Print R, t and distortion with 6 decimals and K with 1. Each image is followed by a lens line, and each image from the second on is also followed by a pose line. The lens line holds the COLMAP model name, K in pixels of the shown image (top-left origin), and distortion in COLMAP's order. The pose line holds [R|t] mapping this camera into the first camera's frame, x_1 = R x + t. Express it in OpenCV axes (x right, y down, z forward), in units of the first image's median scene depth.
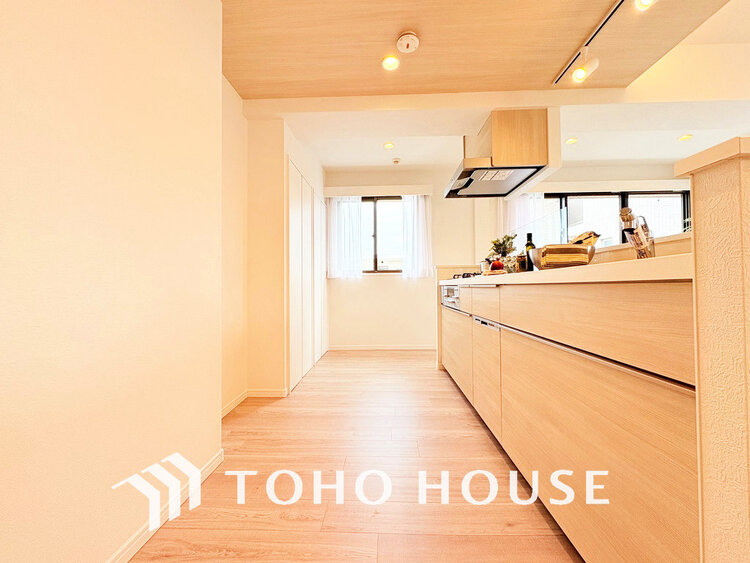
lens RADIAL K [[300.7, 0, 375.5], [0, 300.7, 276.5], [0, 0, 1]] dist [-0.000242, 0.000109]
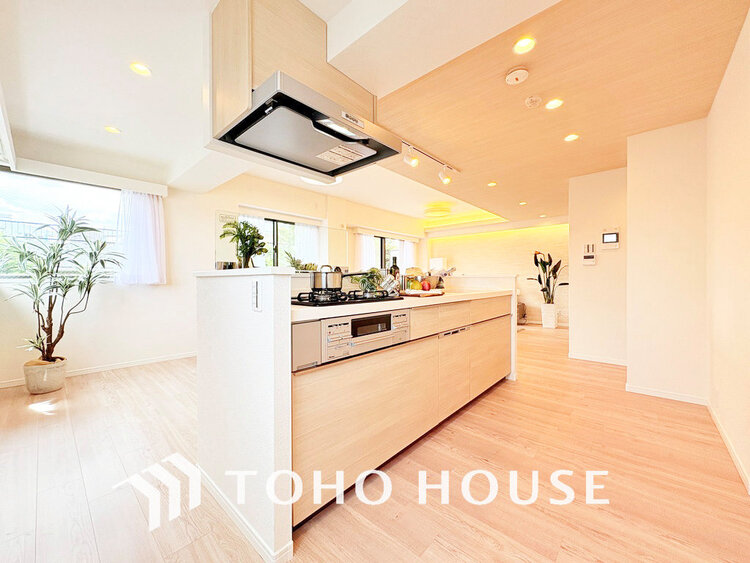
lens RADIAL K [[300.7, 0, 378.4], [0, 300.7, 285.9], [0, 0, 1]] dist [-0.000242, 0.000109]
pose [[-0.773931, 0.004962, 0.633251, -0.160589], [0.000631, 0.999975, -0.007064, -0.024471], [-0.633270, -0.005068, -0.773914, 1.916857]]
